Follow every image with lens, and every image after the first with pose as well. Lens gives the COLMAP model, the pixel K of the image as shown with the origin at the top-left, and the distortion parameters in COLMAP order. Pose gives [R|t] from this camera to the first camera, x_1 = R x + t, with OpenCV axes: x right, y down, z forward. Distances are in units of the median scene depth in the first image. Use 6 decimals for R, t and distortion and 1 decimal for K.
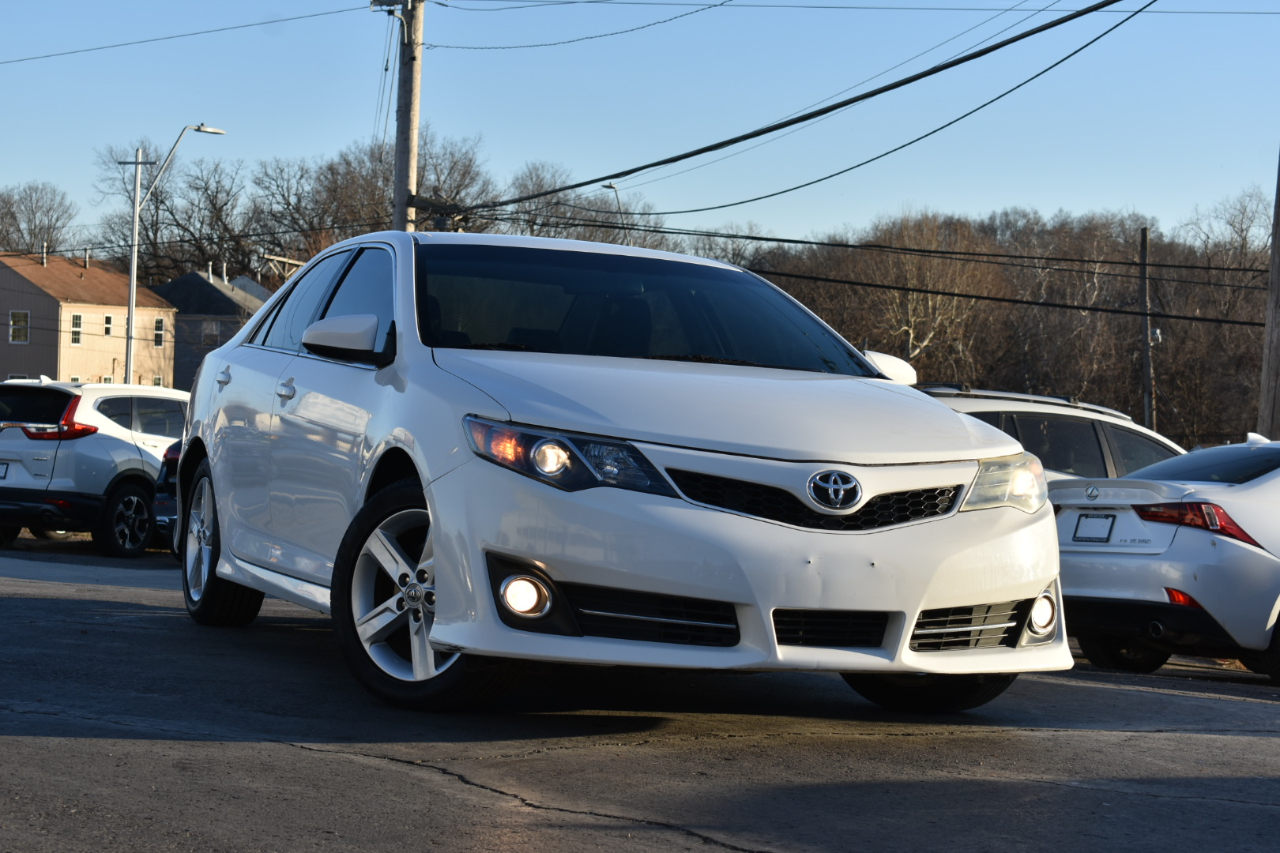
lens RADIAL K [[2583.8, 0, 640.0], [0, 2583.8, 426.5], [0, 0, 1]] dist [-0.023912, -0.213888]
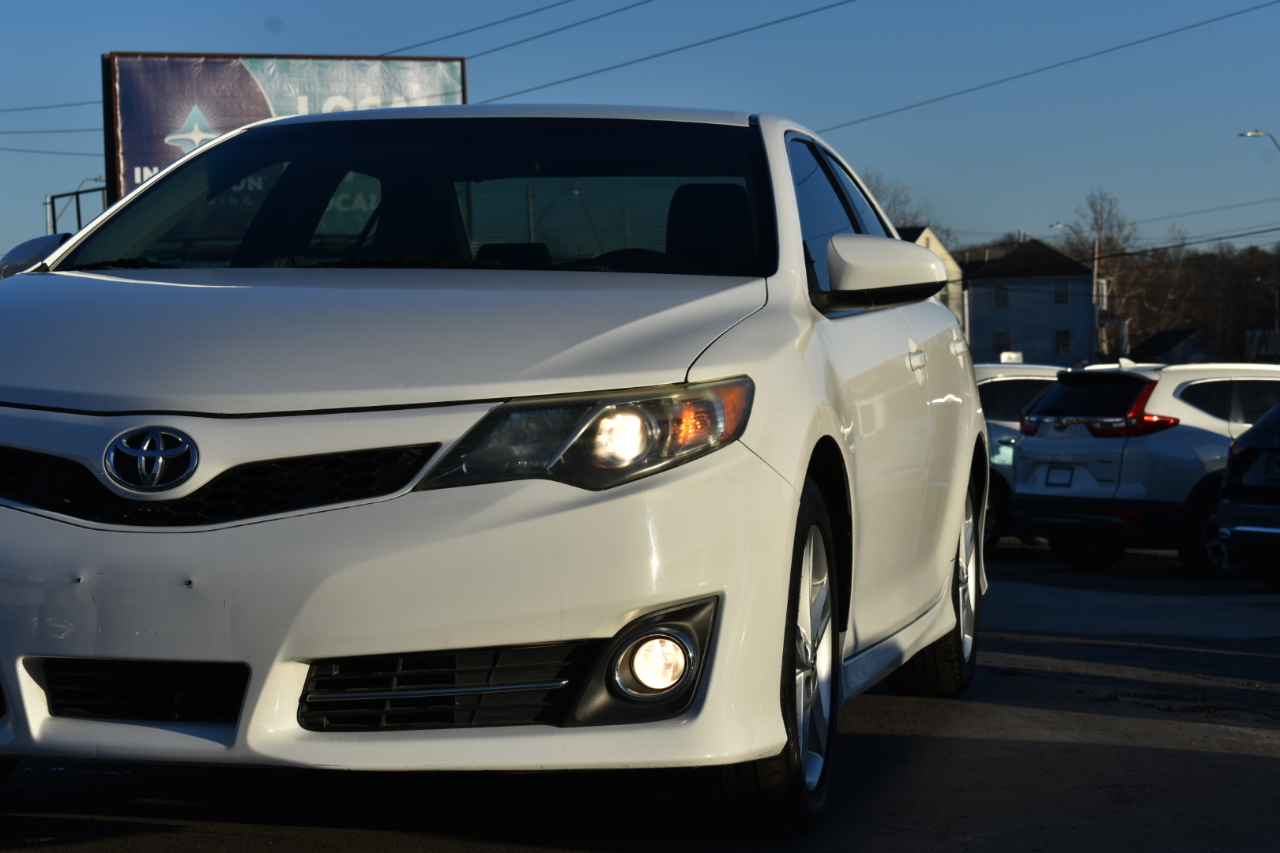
lens RADIAL K [[2968.5, 0, 640.0], [0, 2968.5, 426.5], [0, 0, 1]] dist [-0.020070, -0.173981]
pose [[0.840338, -0.041176, -0.540496, 0.506868], [0.040245, 0.999098, -0.013542, 0.028827], [0.540566, -0.010373, 0.841238, 0.450332]]
